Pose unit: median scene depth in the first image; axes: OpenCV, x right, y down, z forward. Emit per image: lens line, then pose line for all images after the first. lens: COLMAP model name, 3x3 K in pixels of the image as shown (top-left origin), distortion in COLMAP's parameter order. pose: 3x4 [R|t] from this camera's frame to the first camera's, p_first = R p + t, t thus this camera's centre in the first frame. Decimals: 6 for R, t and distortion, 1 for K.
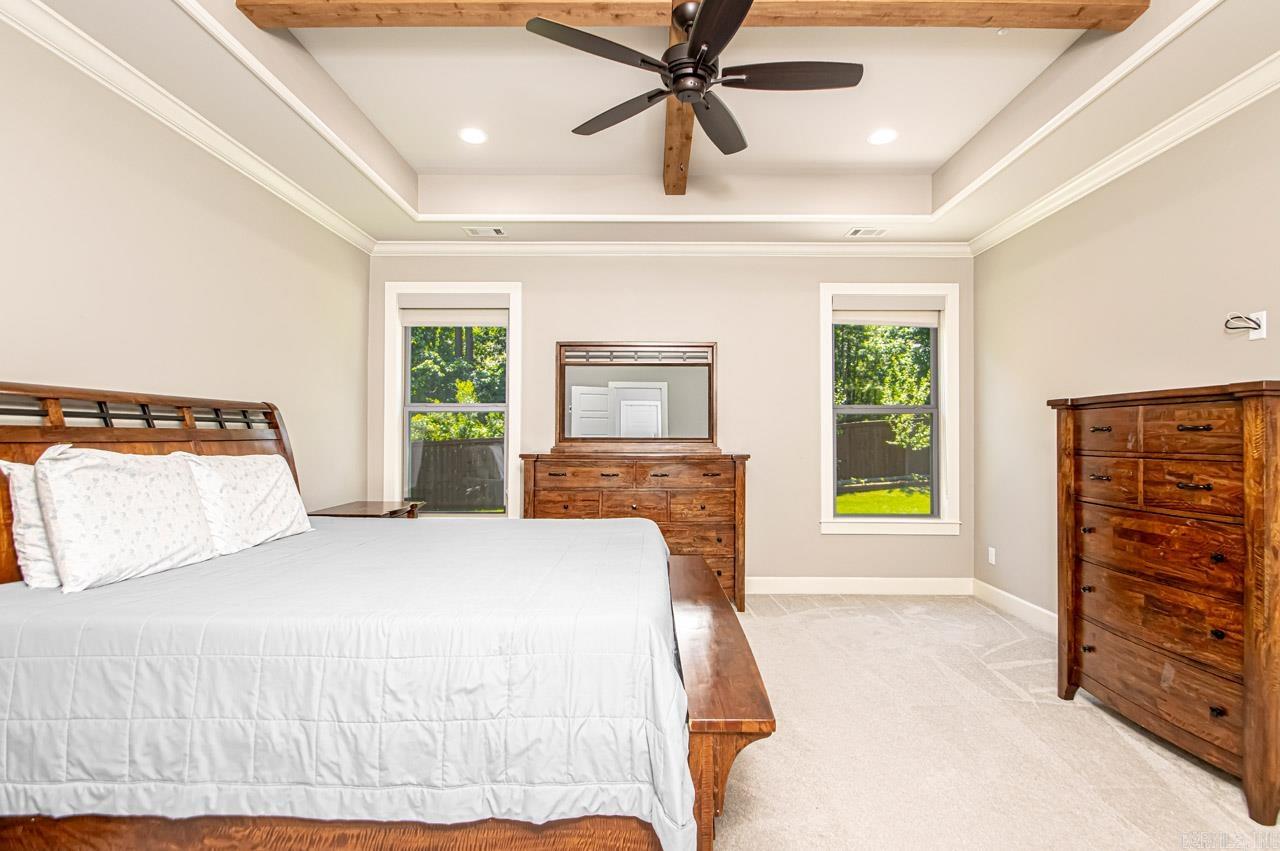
lens RADIAL K [[621.2, 0, 639.9], [0, 621.2, 437.6], [0, 0, 1]] dist [-0.001754, -0.000255]
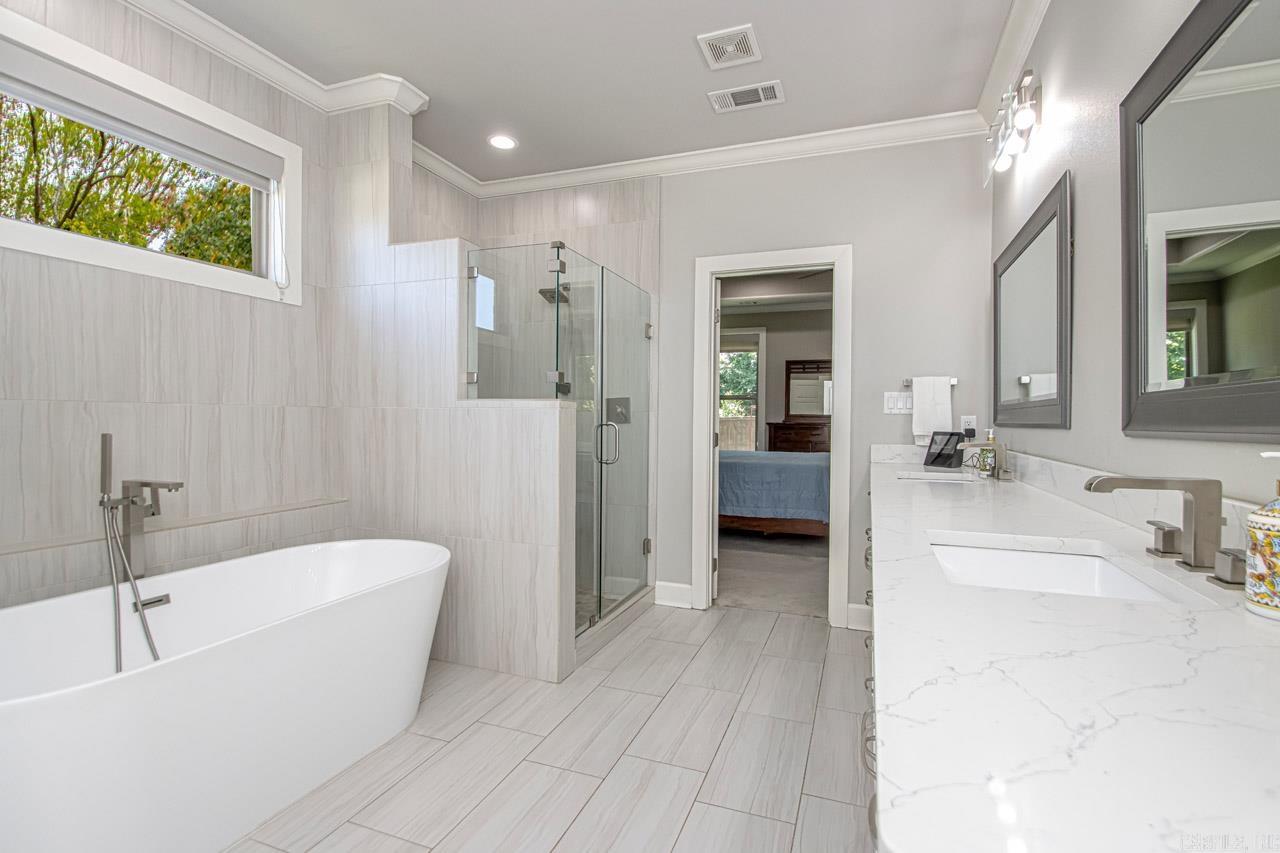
lens RADIAL K [[603.6, 0, 640.0], [0, 603.6, 426.5], [0, 0, 1]] dist [-0.000406, -0.000048]
pose [[0.939781, 0.006581, -0.341713, 0.075930], [-0.002551, 0.999922, 0.012242, 0.018445], [0.341767, -0.010633, 0.939725, -0.895111]]
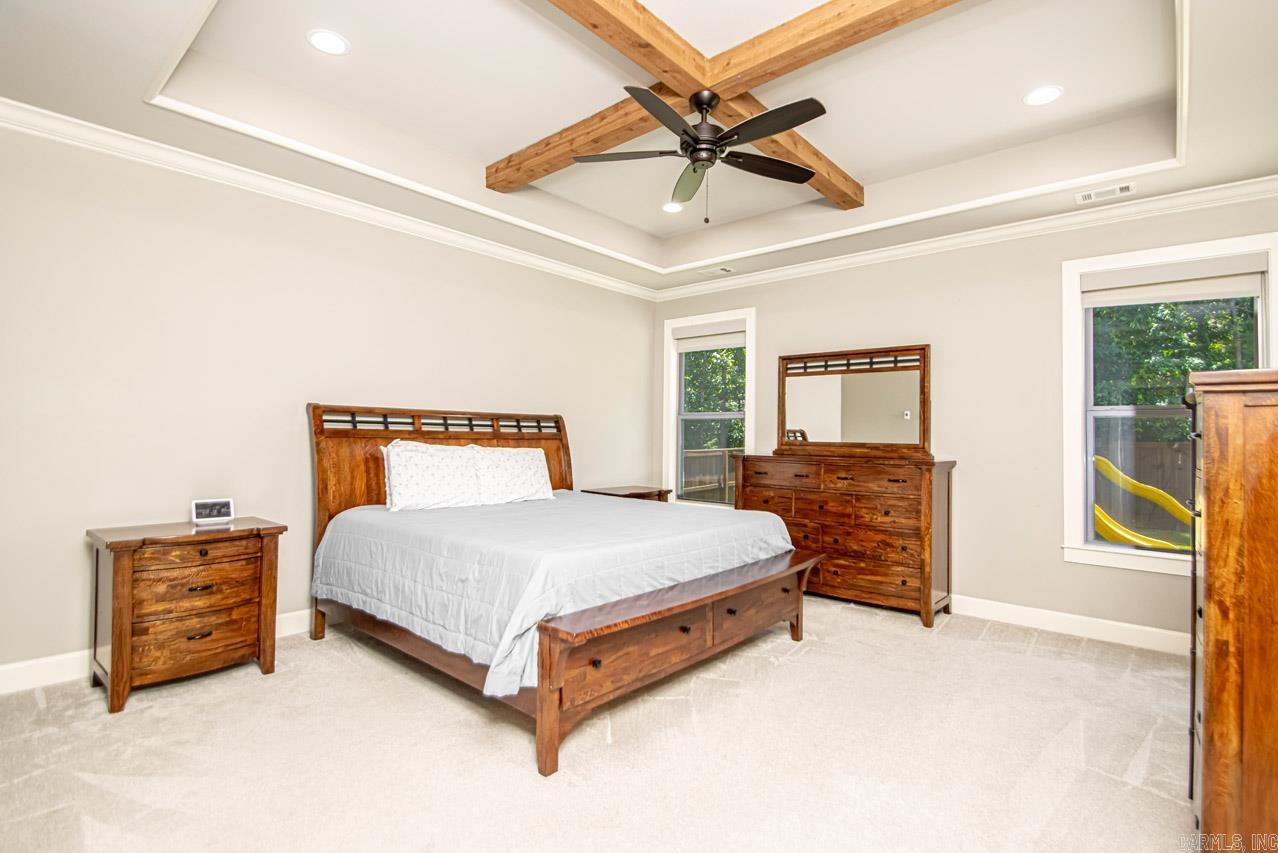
lens RADIAL K [[607.0, 0, 639.0], [0, 607.0, 426.5], [0, 0, 1]] dist [0.015811, -0.000120]
pose [[0.760650, -0.003327, -0.649154, 0.439842], [-0.014826, 0.999637, -0.022496, 0.002103], [0.648993, 0.026736, 0.760324, 0.000145]]
